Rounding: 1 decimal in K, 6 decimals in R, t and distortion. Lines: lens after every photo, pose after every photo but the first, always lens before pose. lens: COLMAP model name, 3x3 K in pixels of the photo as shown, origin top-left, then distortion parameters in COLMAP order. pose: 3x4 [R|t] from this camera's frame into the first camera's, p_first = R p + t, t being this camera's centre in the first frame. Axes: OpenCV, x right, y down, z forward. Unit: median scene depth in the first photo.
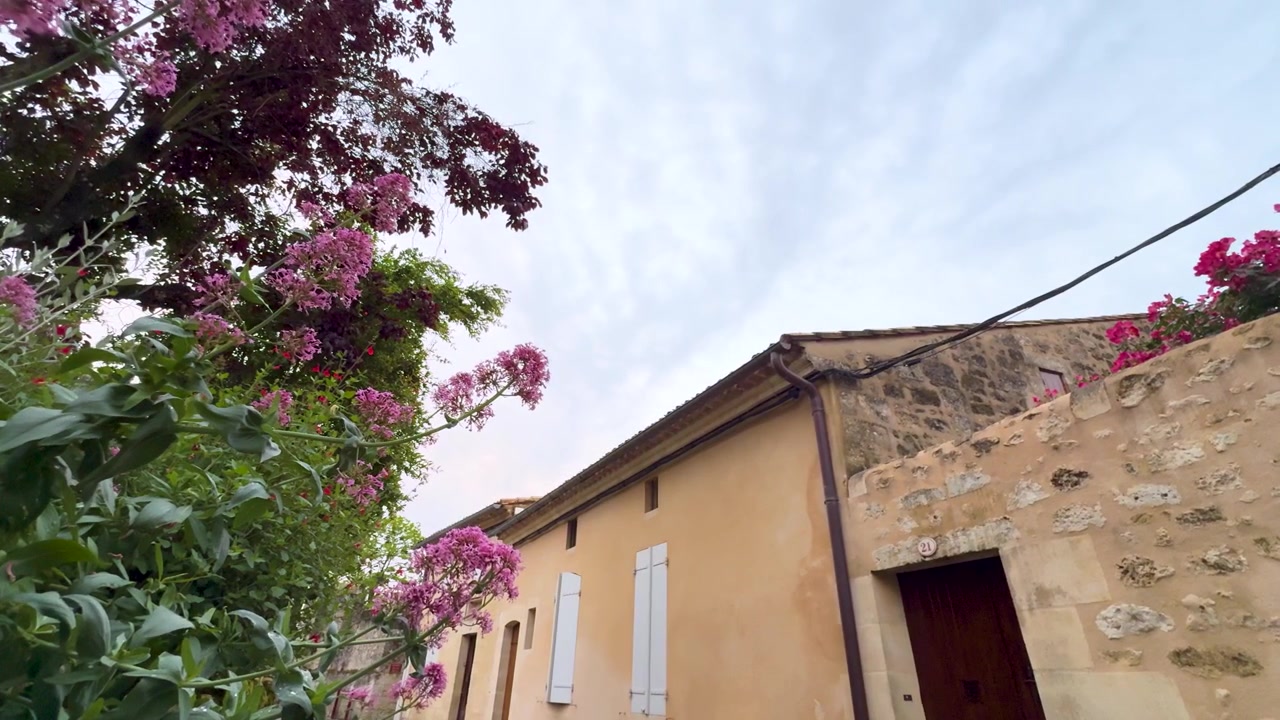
lens RADIAL K [[573.9, 0, 640.0], [0, 573.9, 360.0], [0, 0, 1]] dist [-0.000408, -0.000039]
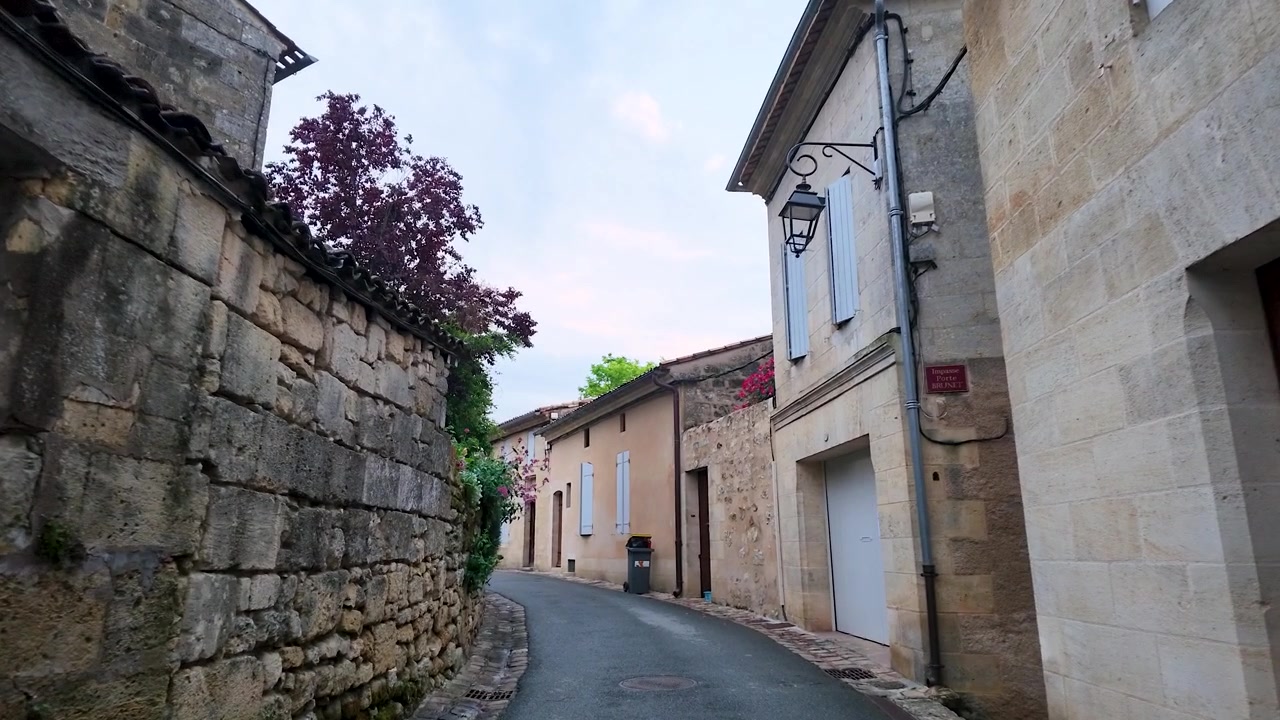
lens RADIAL K [[796.8, 0, 640.0], [0, 796.8, 360.0], [0, 0, 1]] dist [0.000217, 0.000005]
pose [[0.990963, -0.060102, -0.119914, 0.505247], [0.091027, 0.957951, 0.272110, -0.810187], [0.098517, -0.280566, 0.954765, -1.679934]]
